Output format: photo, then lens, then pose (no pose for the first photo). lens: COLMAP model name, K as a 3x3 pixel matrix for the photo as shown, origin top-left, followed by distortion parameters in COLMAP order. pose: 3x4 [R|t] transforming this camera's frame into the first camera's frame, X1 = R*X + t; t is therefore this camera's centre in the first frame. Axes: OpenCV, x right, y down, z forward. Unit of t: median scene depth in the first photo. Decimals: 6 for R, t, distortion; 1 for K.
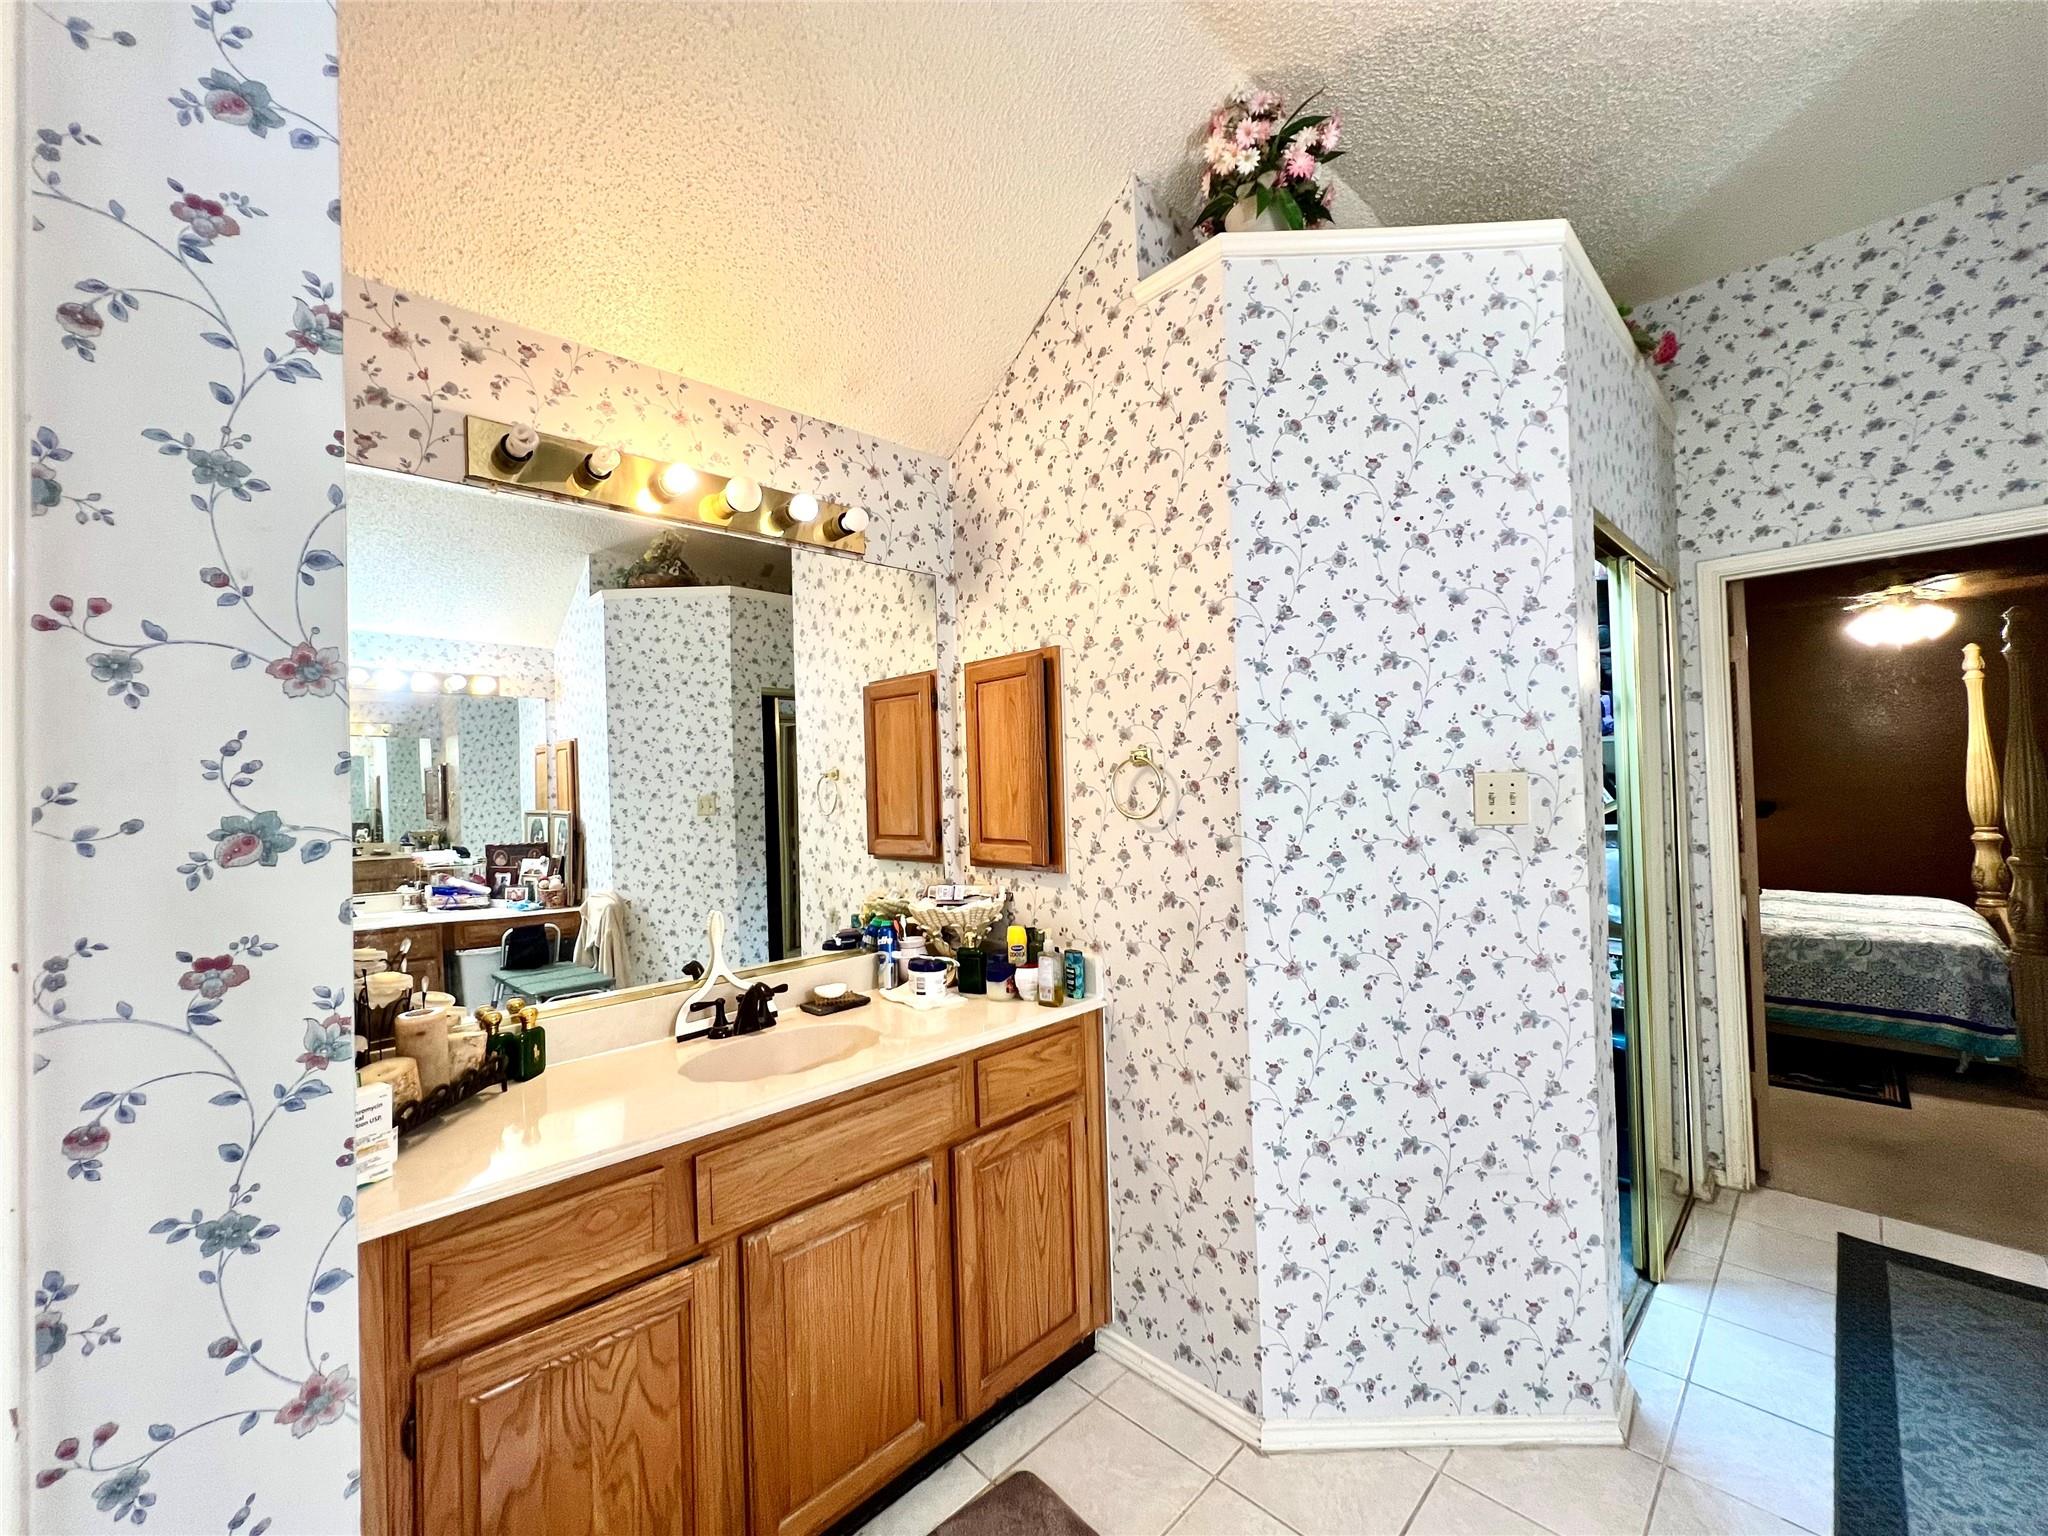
lens RADIAL K [[825.6, 0, 1024.0], [0, 825.6, 768.0], [0, 0, 1]] dist [0.000203, -0.000050]
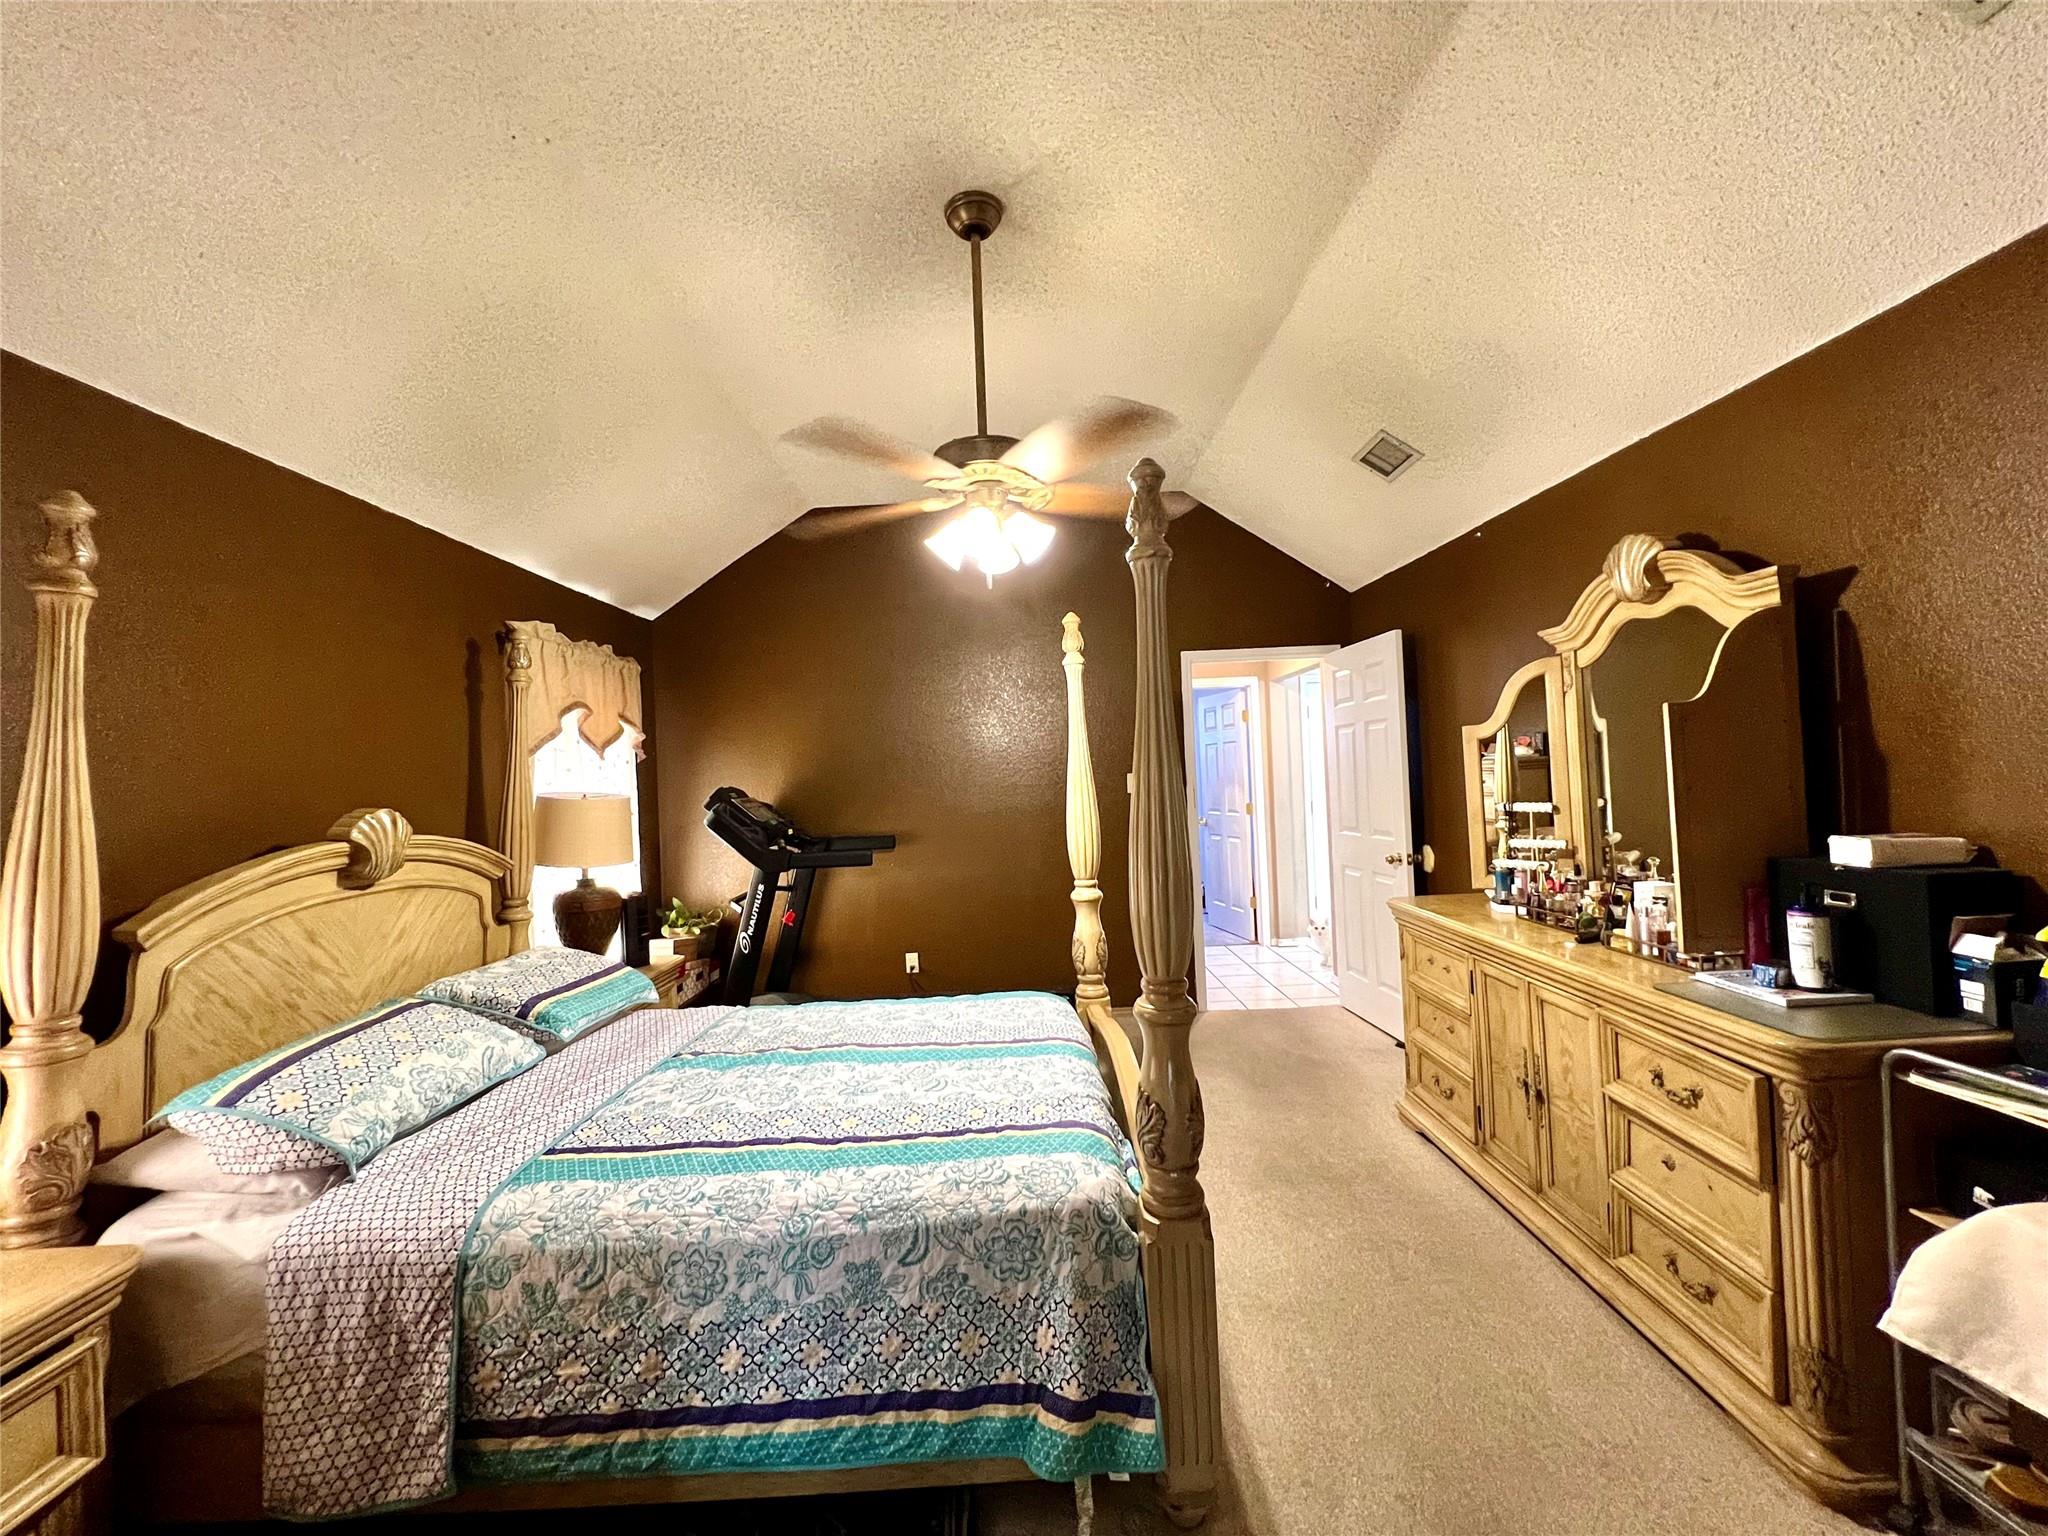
lens RADIAL K [[825.6, 0, 1024.0], [0, 825.6, 768.0], [0, 0, 1]] dist [0.000203, -0.000050]
pose [[0.687673, 0.008900, 0.725966, 0.737882], [0.002193, 0.999895, -0.014335, -0.013993], [-0.726018, 0.011450, 0.687581, 0.660413]]
